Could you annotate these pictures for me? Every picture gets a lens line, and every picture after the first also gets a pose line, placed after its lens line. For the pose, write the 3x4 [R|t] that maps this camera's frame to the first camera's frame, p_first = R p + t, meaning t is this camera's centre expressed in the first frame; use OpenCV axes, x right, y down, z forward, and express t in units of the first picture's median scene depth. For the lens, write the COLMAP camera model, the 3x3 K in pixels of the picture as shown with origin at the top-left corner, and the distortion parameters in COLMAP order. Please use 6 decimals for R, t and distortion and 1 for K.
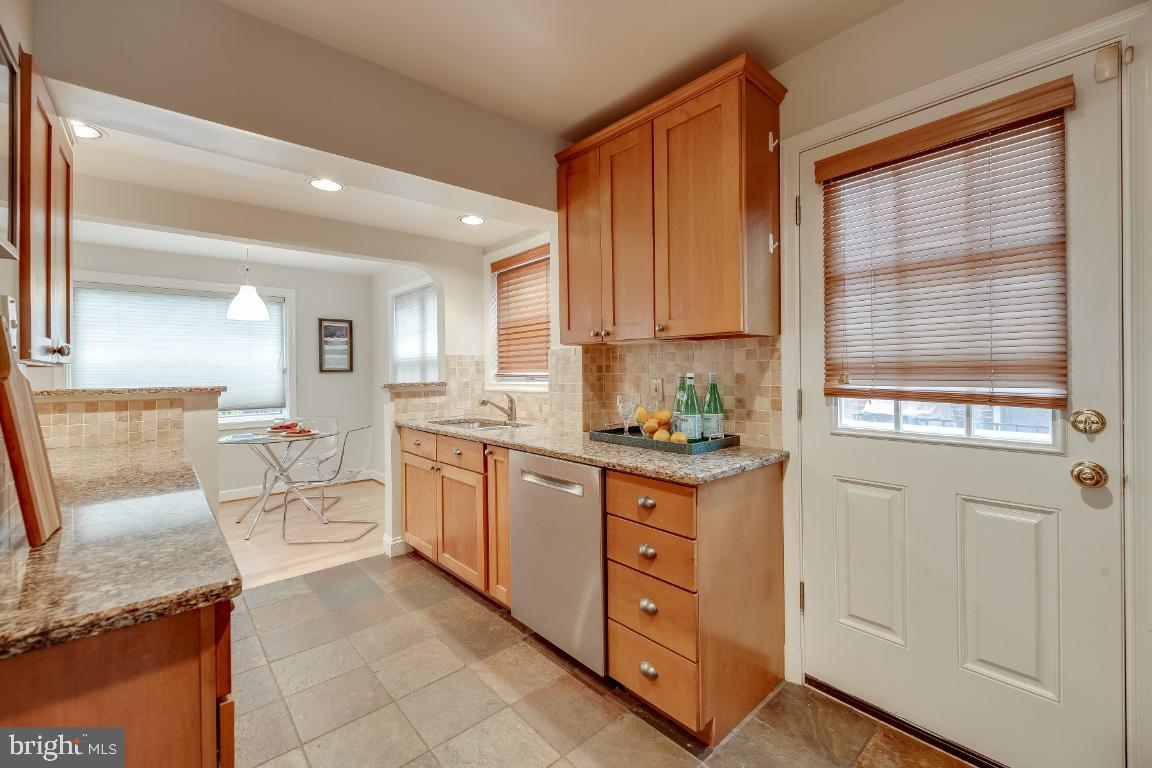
lens RADIAL K [[484.8, 0, 570.8], [0, 484.8, 370.9], [0, 0, 1]] dist [-0.002553, -0.000186]
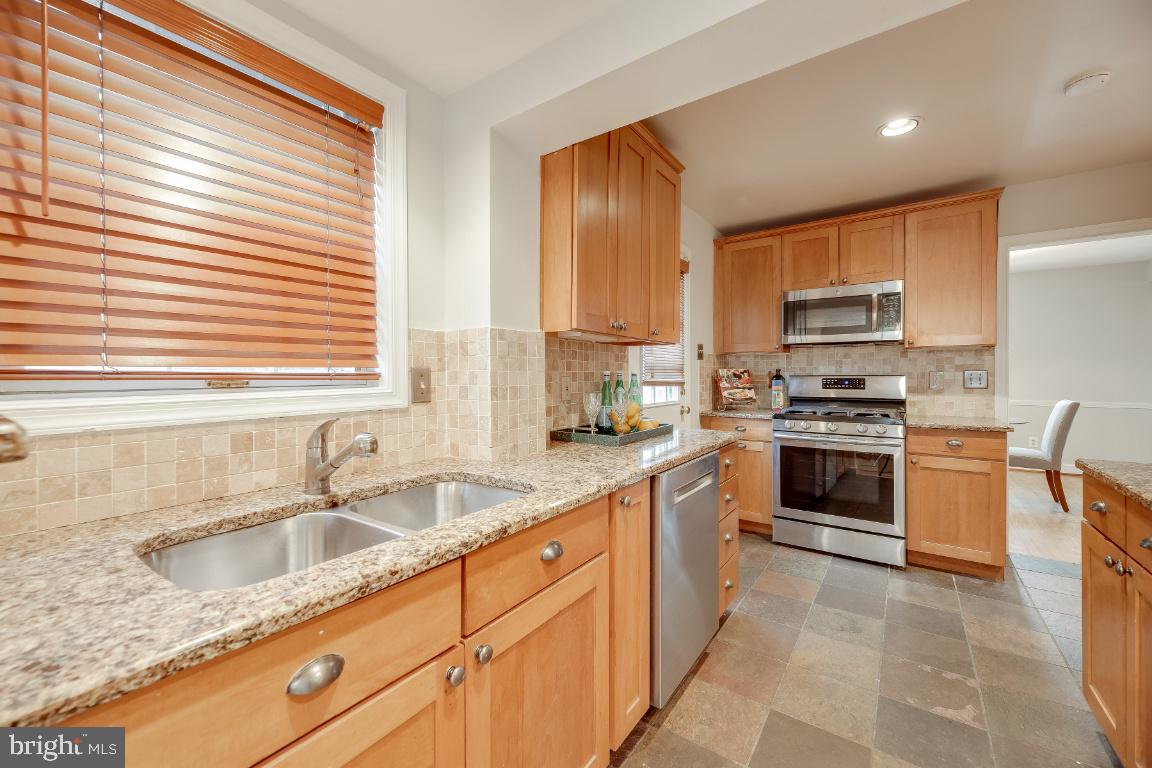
lens RADIAL K [[465.1, 0, 562.9], [0, 465.1, 379.2], [0, 0, 1]] dist [0.002050, 0.000241]
pose [[-0.236197, 0.002494, 0.971702, -0.995461], [0.006633, 0.999978, -0.000954, 0.030704], [-0.971683, 0.006220, -0.236208, 1.726526]]
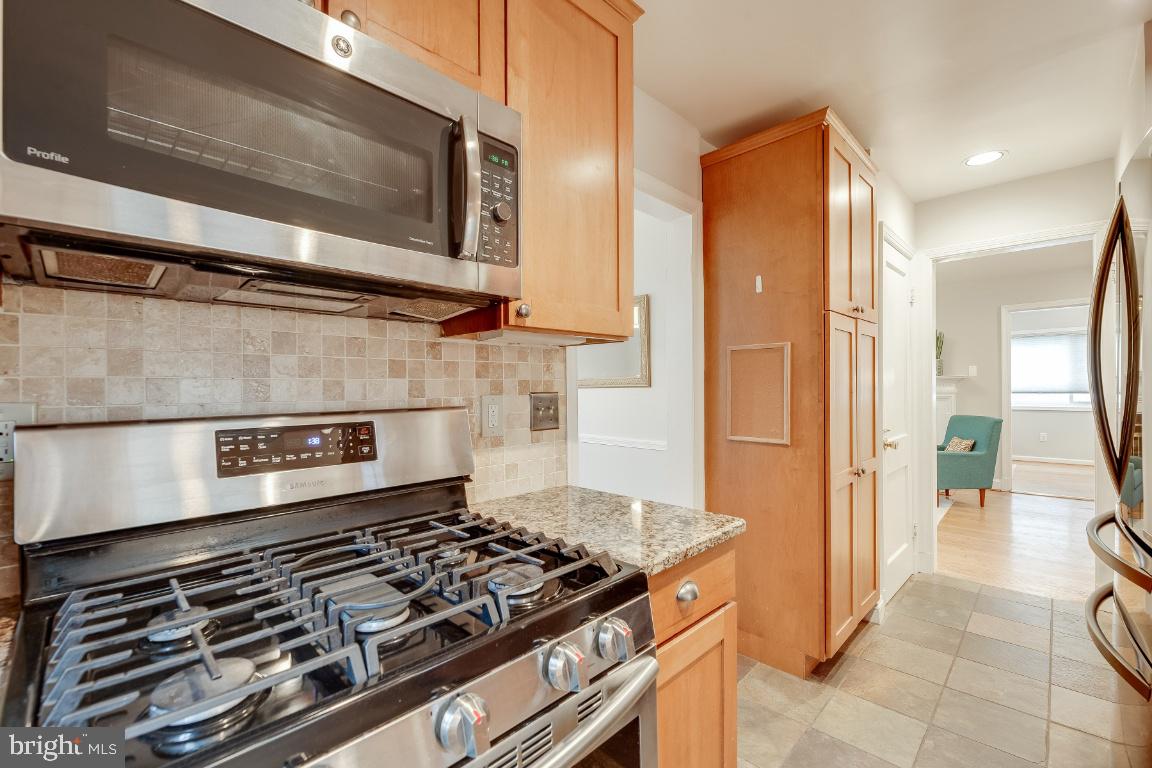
lens RADIAL K [[493.6, 0, 579.4], [0, 493.6, 389.4], [0, 0, 1]] dist [-0.000272, -0.000646]
pose [[-0.993939, 0.019480, -0.108195, 0.466033], [0.018642, 0.999788, 0.008746, -0.008158], [0.108343, 0.006676, -0.994091, 0.627353]]
